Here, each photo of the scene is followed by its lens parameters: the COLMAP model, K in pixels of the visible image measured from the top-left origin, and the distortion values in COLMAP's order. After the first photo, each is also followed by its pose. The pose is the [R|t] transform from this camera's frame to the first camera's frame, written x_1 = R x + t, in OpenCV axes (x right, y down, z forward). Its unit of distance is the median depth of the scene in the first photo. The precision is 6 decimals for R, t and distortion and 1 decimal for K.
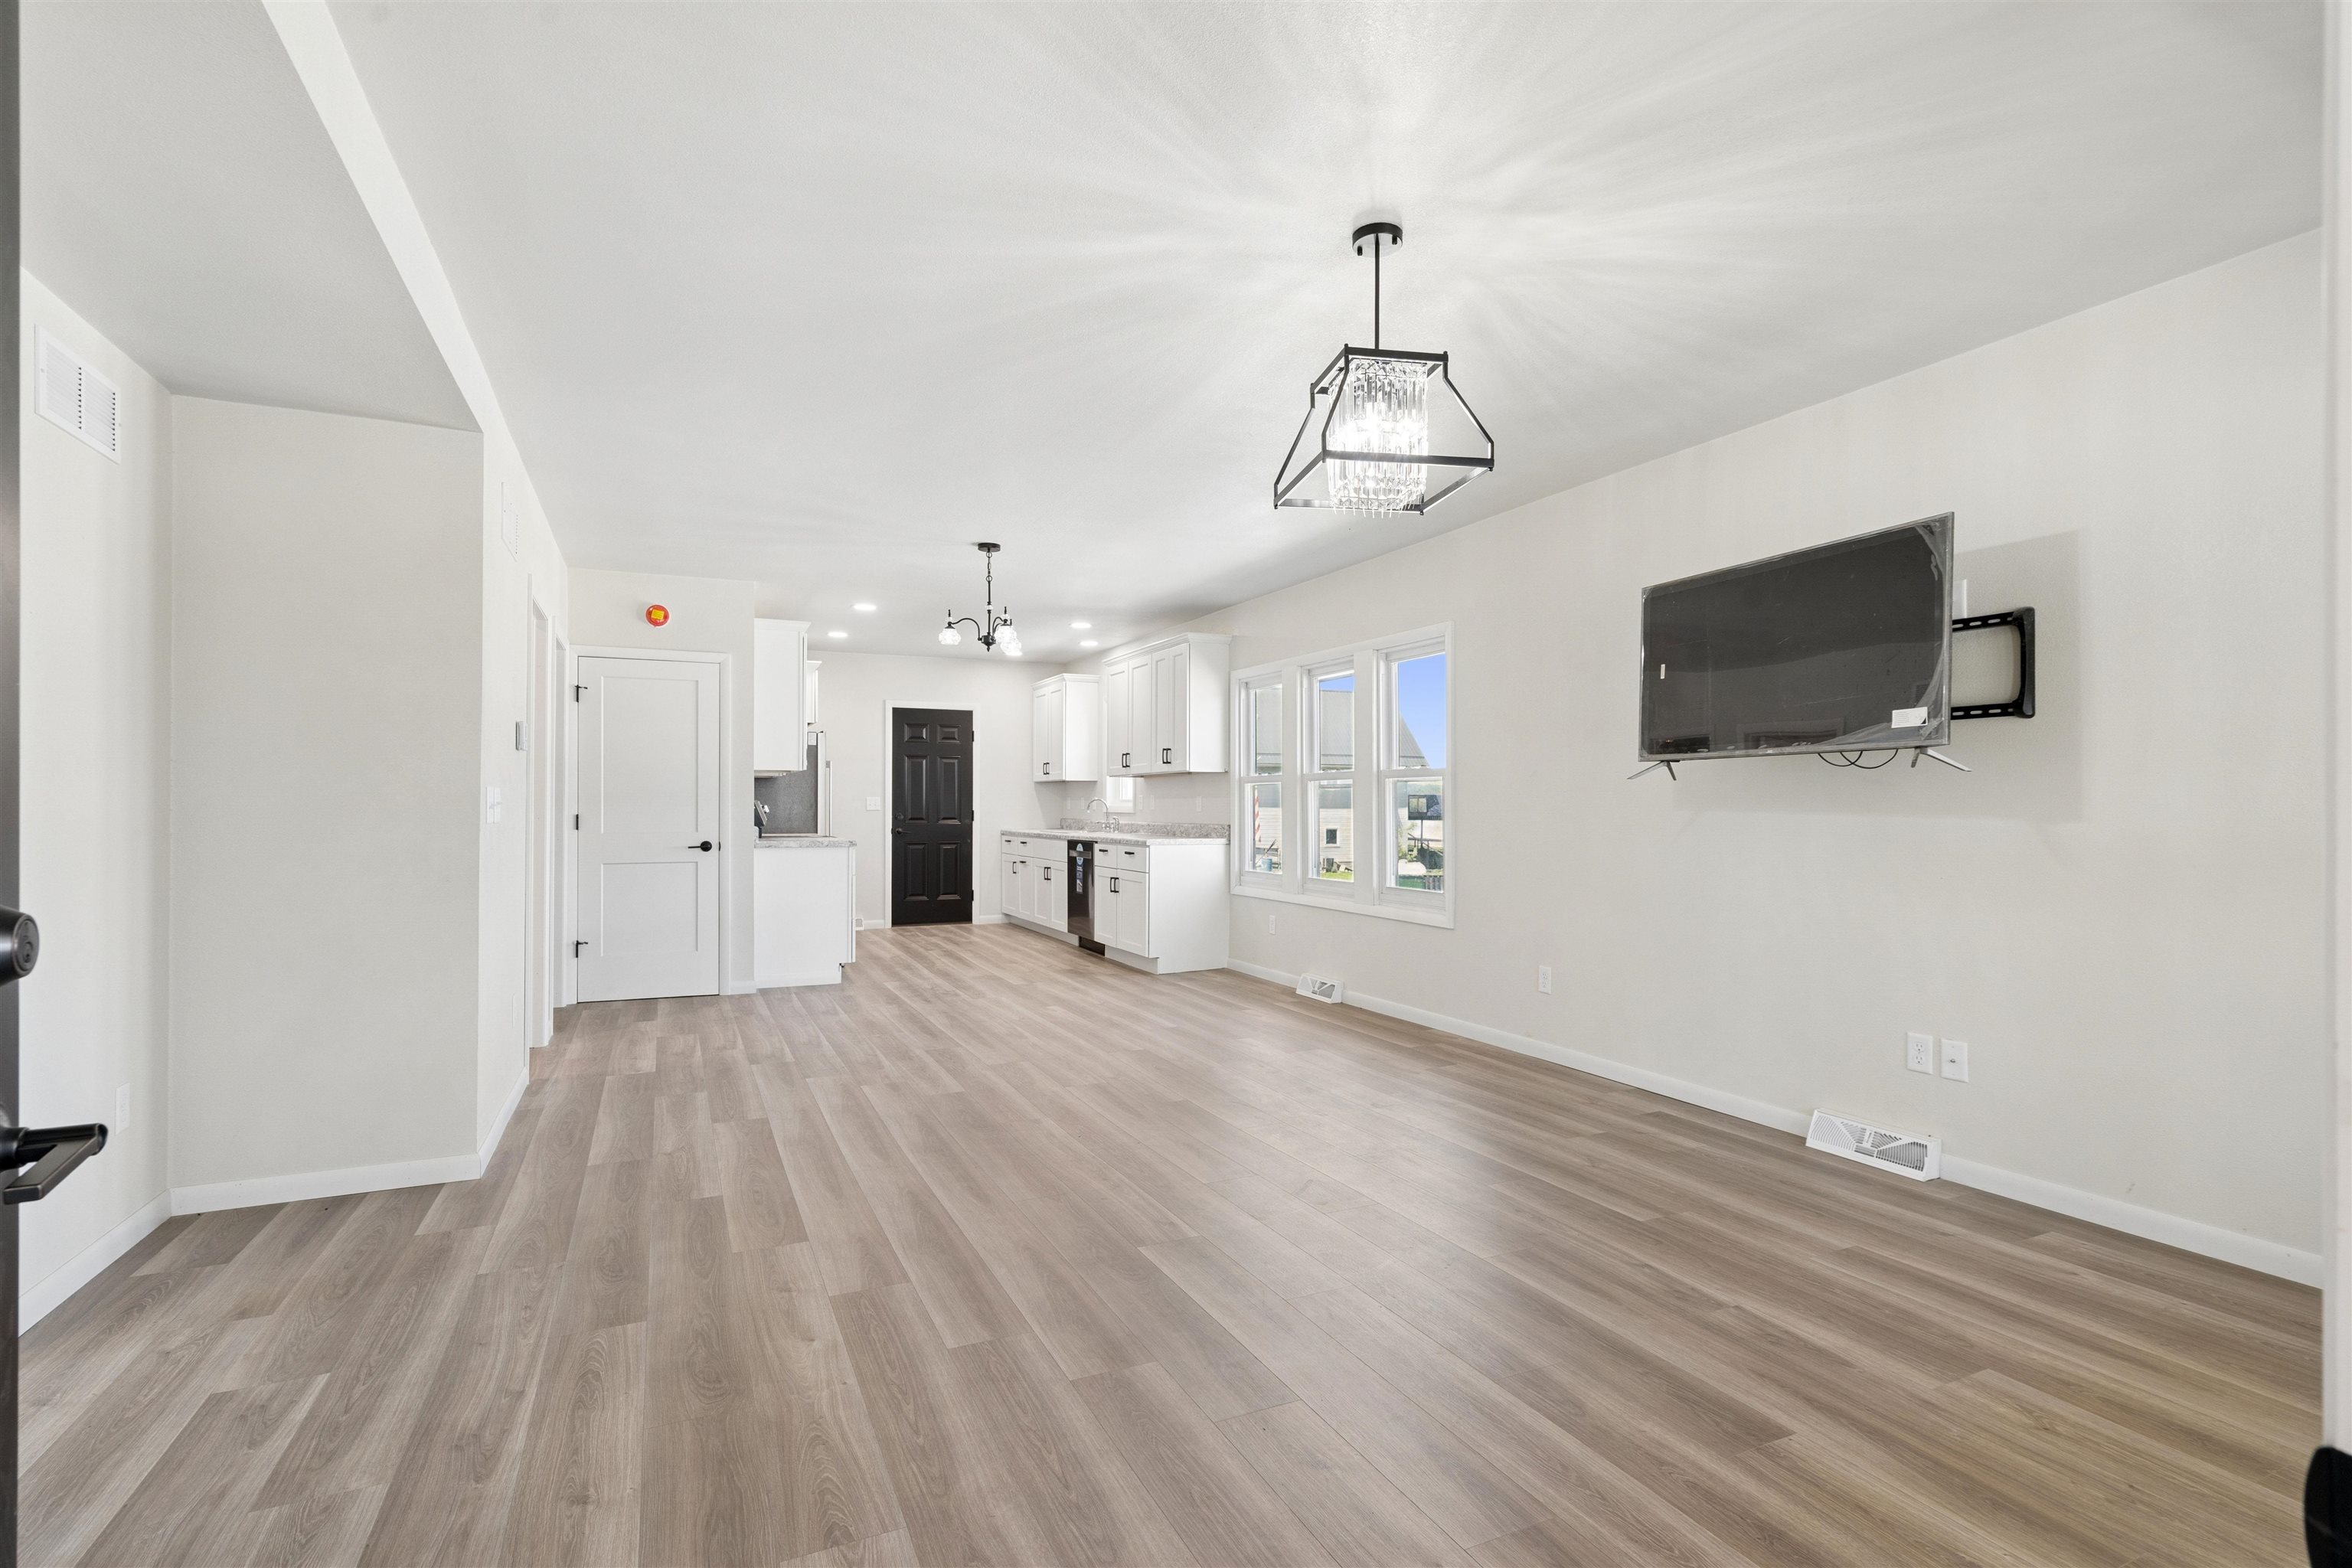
lens RADIAL K [[1099.6, 0, 1168.5], [0, 1099.6, 810.5], [0, 0, 1]] dist [-0.001947, 0.013692]
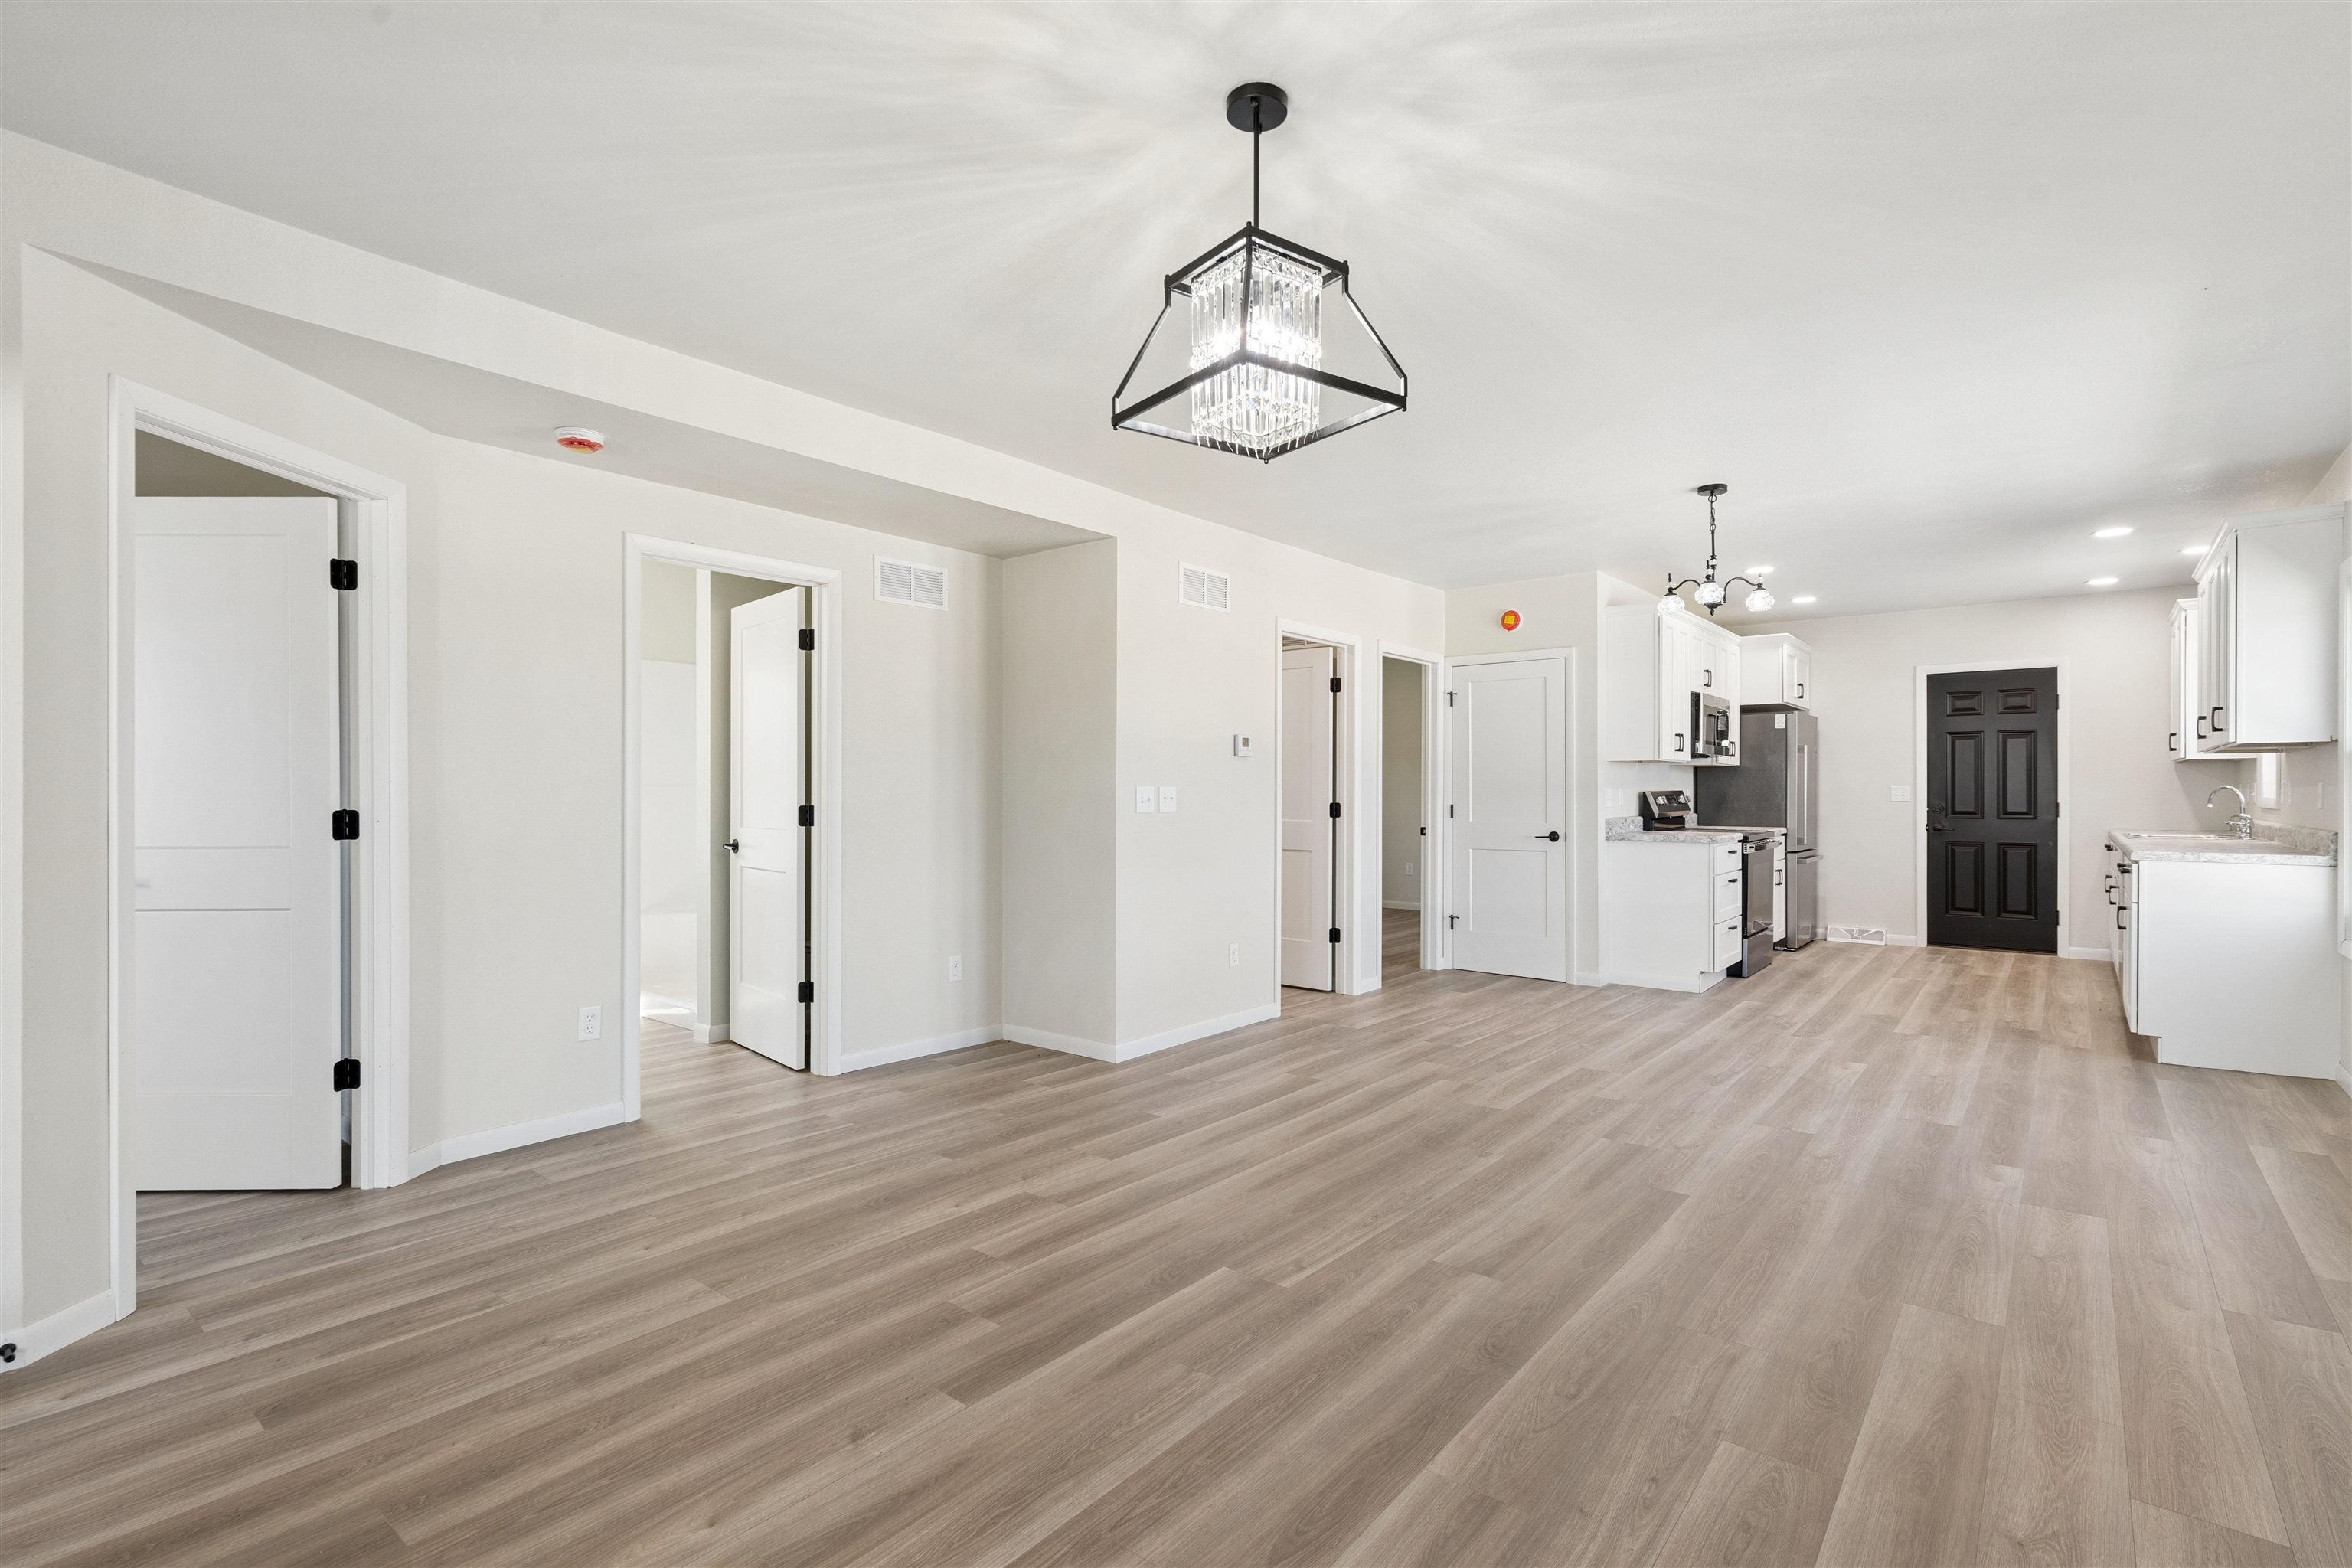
lens RADIAL K [[1093.2, 0, 1176.8], [0, 1093.2, 795.6], [0, 0, 1]] dist [0.000479, 0.000703]
pose [[0.442816, 0.002931, -0.896608, 0.590914], [-0.003130, 0.999994, 0.001723, -0.011327], [0.896607, 0.002043, 0.442823, 0.394601]]
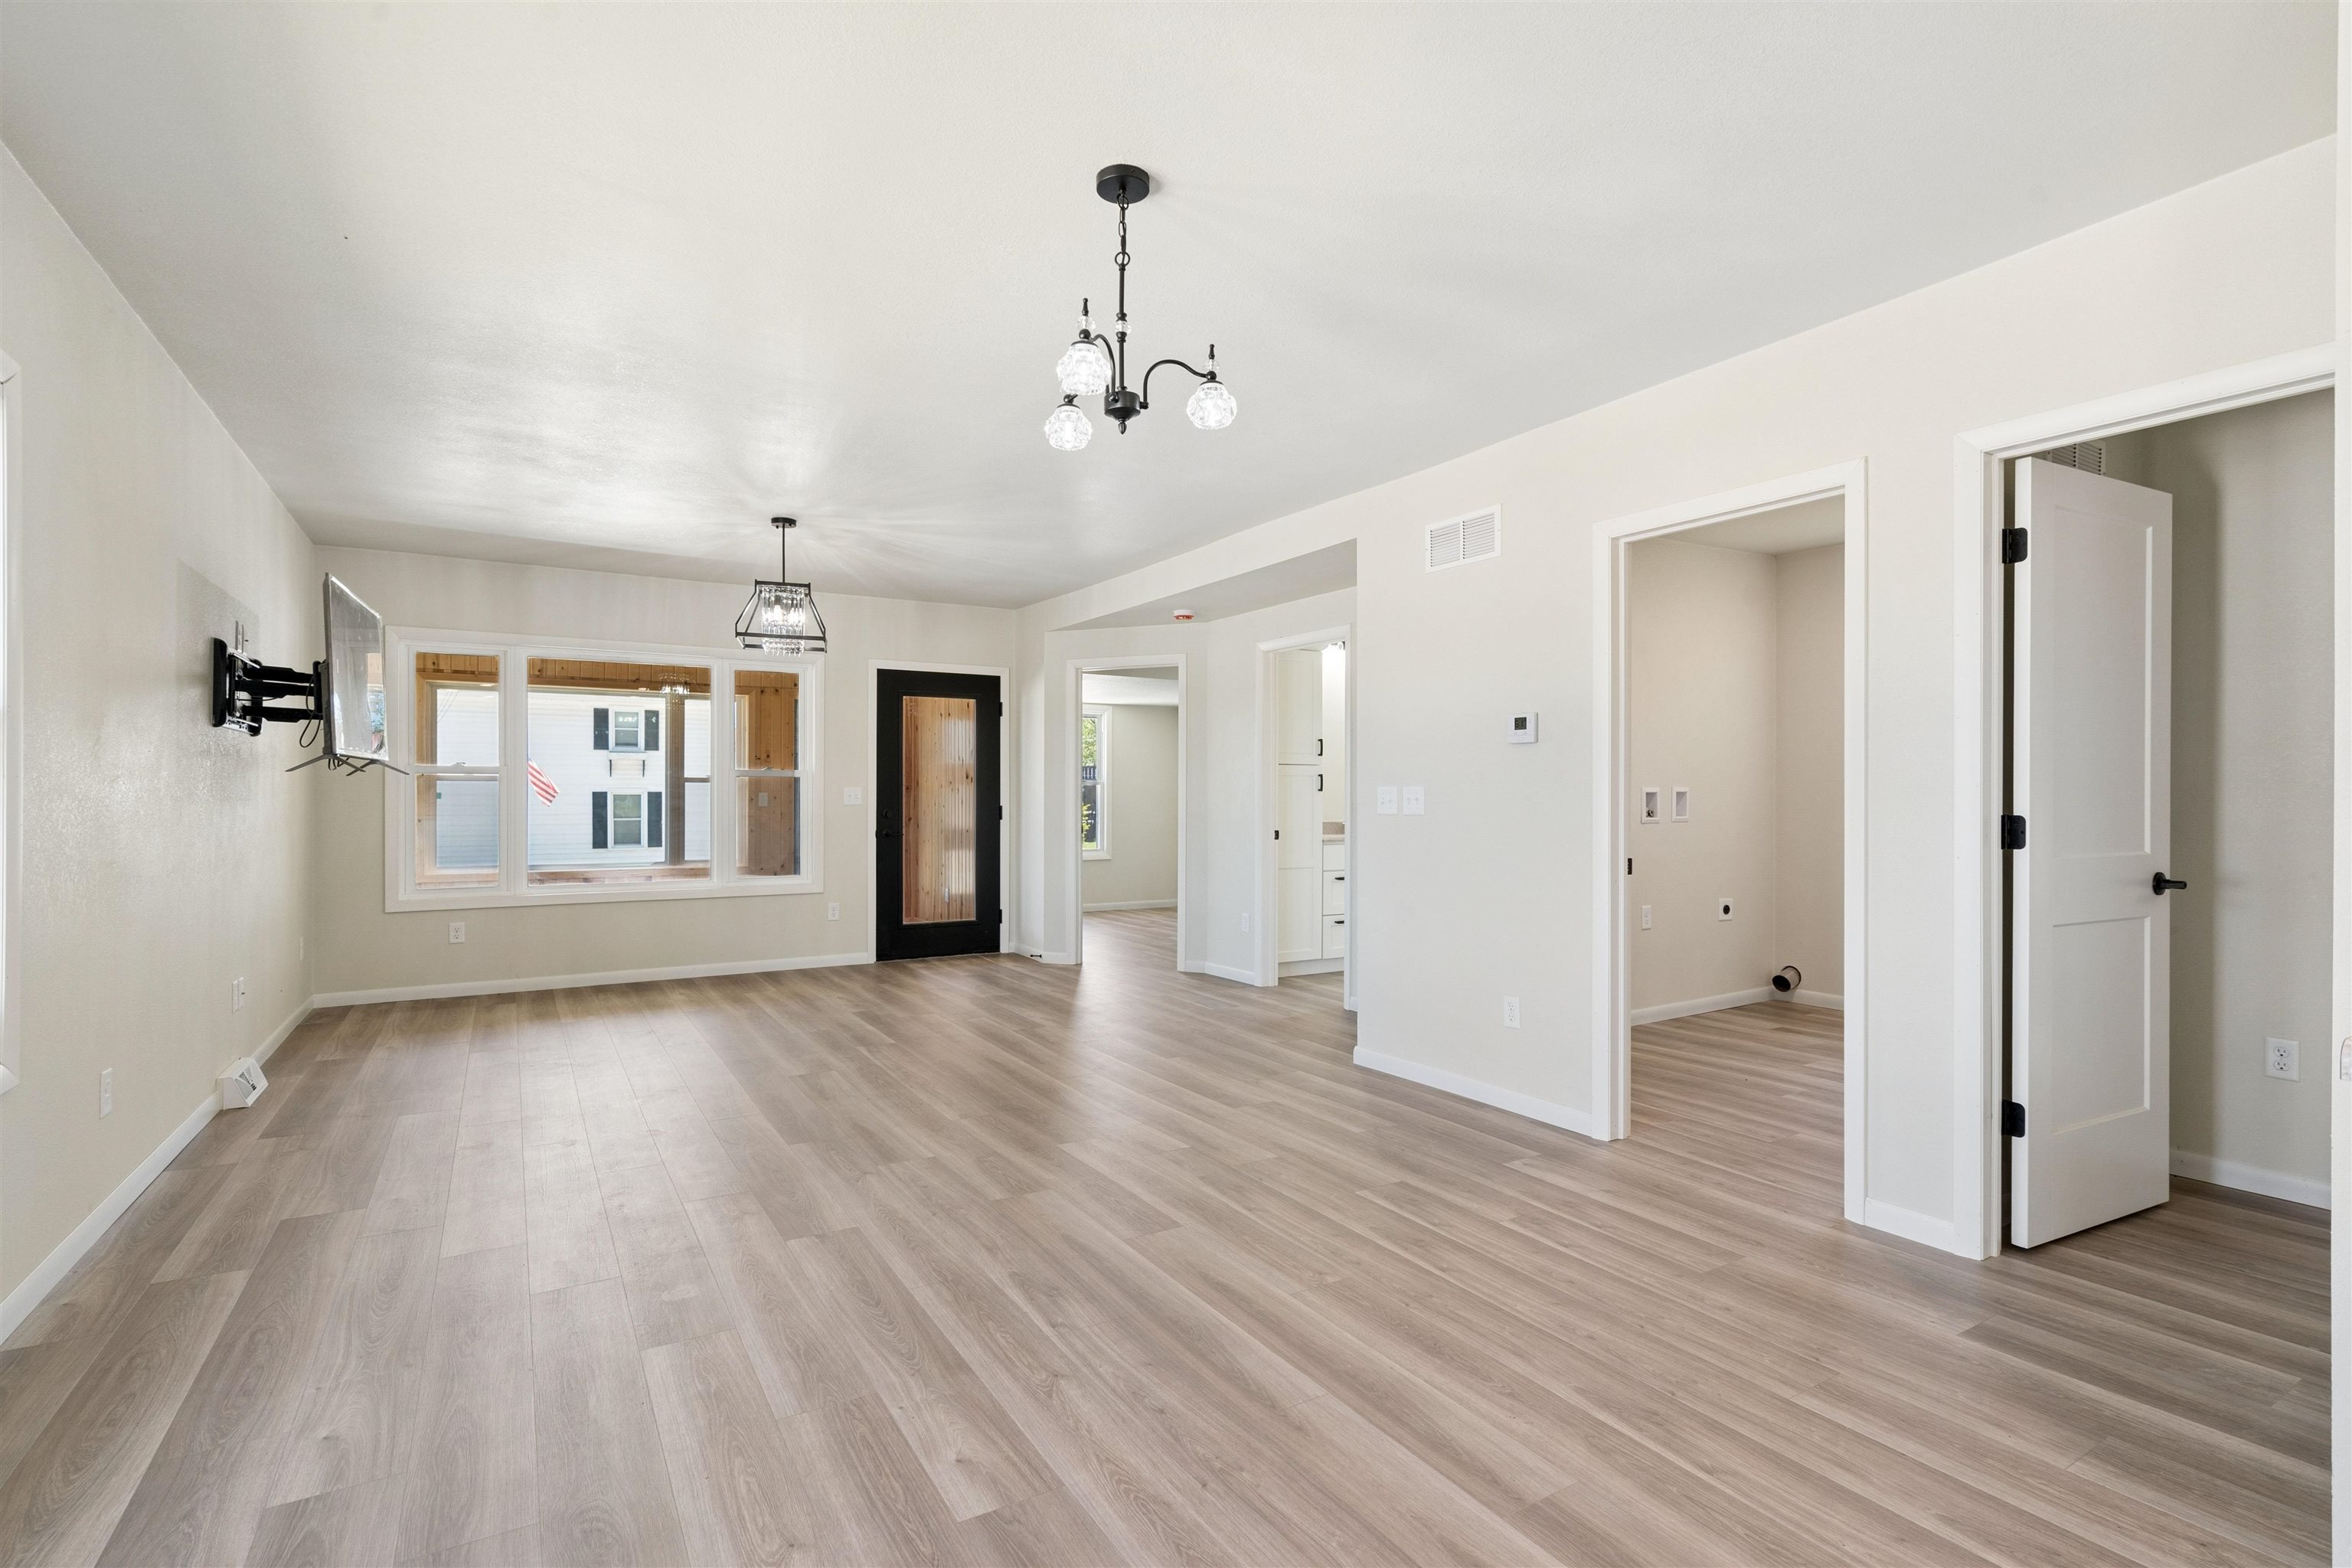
lens RADIAL K [[1093.2, 0, 1176.8], [0, 1093.2, 795.6], [0, 0, 1]] dist [0.000479, 0.000703]
pose [[-0.992884, 0.000327, -0.119085, -0.202090], [0.000460, 0.999999, -0.001086, -0.008585], [0.119085, -0.001133, -0.992883, 2.093804]]
